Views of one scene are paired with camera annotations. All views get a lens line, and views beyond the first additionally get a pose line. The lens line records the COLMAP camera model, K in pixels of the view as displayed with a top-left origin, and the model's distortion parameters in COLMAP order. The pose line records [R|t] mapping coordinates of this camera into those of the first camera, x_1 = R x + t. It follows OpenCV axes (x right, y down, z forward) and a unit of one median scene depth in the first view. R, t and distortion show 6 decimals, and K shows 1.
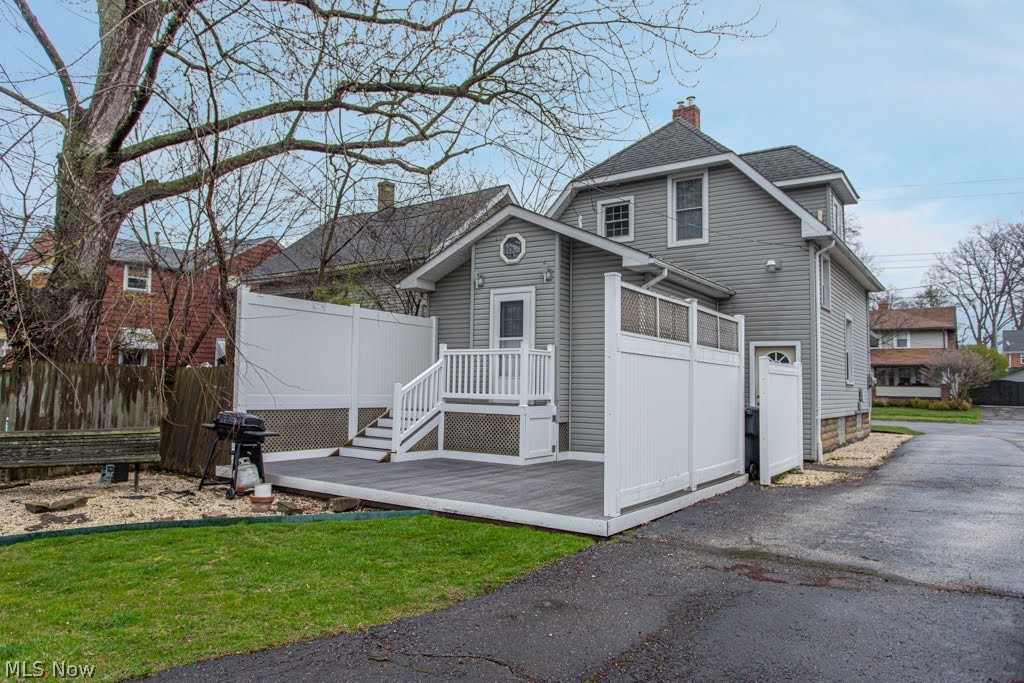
lens RADIAL K [[681.5, 0, 513.8], [0, 681.5, 339.2], [0, 0, 1]] dist [0.008993, 0.000086]
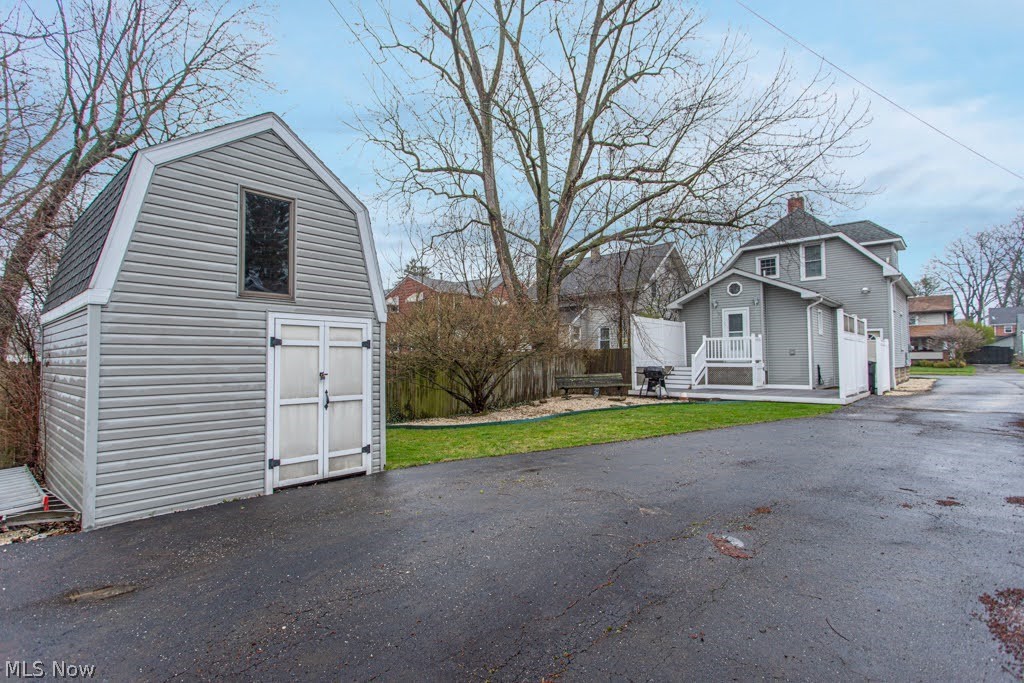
lens RADIAL K [[498.3, 0, 510.5], [0, 498.3, 343.0], [0, 0, 1]] dist [0.001419, 0.002359]
pose [[0.989685, -0.027584, -0.140579, -0.389048], [0.032175, 0.999017, 0.030494, -0.029553], [0.139599, -0.034703, 0.989600, -0.507494]]
